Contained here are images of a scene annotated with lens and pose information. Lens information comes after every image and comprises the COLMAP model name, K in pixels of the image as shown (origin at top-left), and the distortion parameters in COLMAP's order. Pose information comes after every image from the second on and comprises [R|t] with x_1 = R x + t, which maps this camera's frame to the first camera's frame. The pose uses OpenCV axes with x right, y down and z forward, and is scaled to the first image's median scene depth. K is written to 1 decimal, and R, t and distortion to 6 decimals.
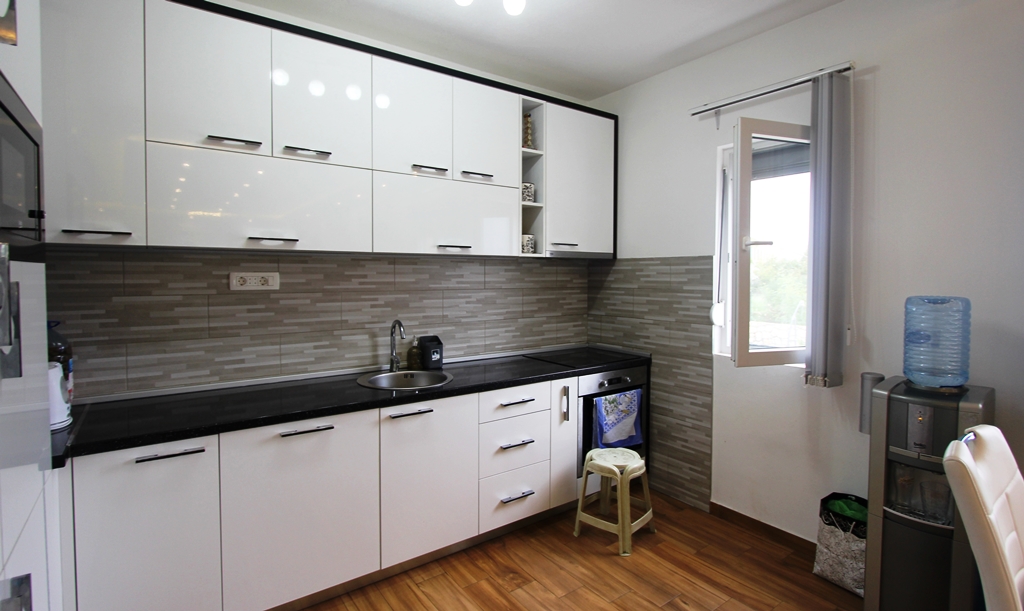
lens RADIAL K [[499.7, 0, 511.0], [0, 499.7, 287.2], [0, 0, 1]] dist [-0.001409, 0.000054]
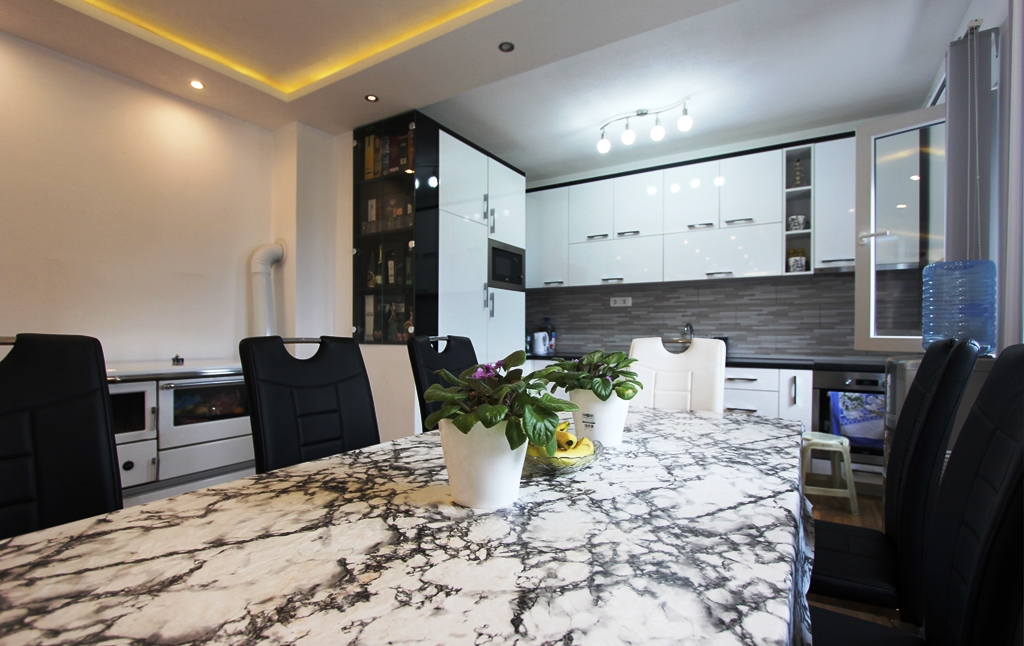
lens RADIAL K [[469.9, 0, 512.7], [0, 469.9, 330.7], [0, 0, 1]] dist [-0.002440, 0.000054]
pose [[0.372097, -0.002483, -0.928190, 0.878356], [-0.028547, 0.999493, -0.014118, 0.116664], [0.927755, 0.031751, 0.371838, -0.073397]]
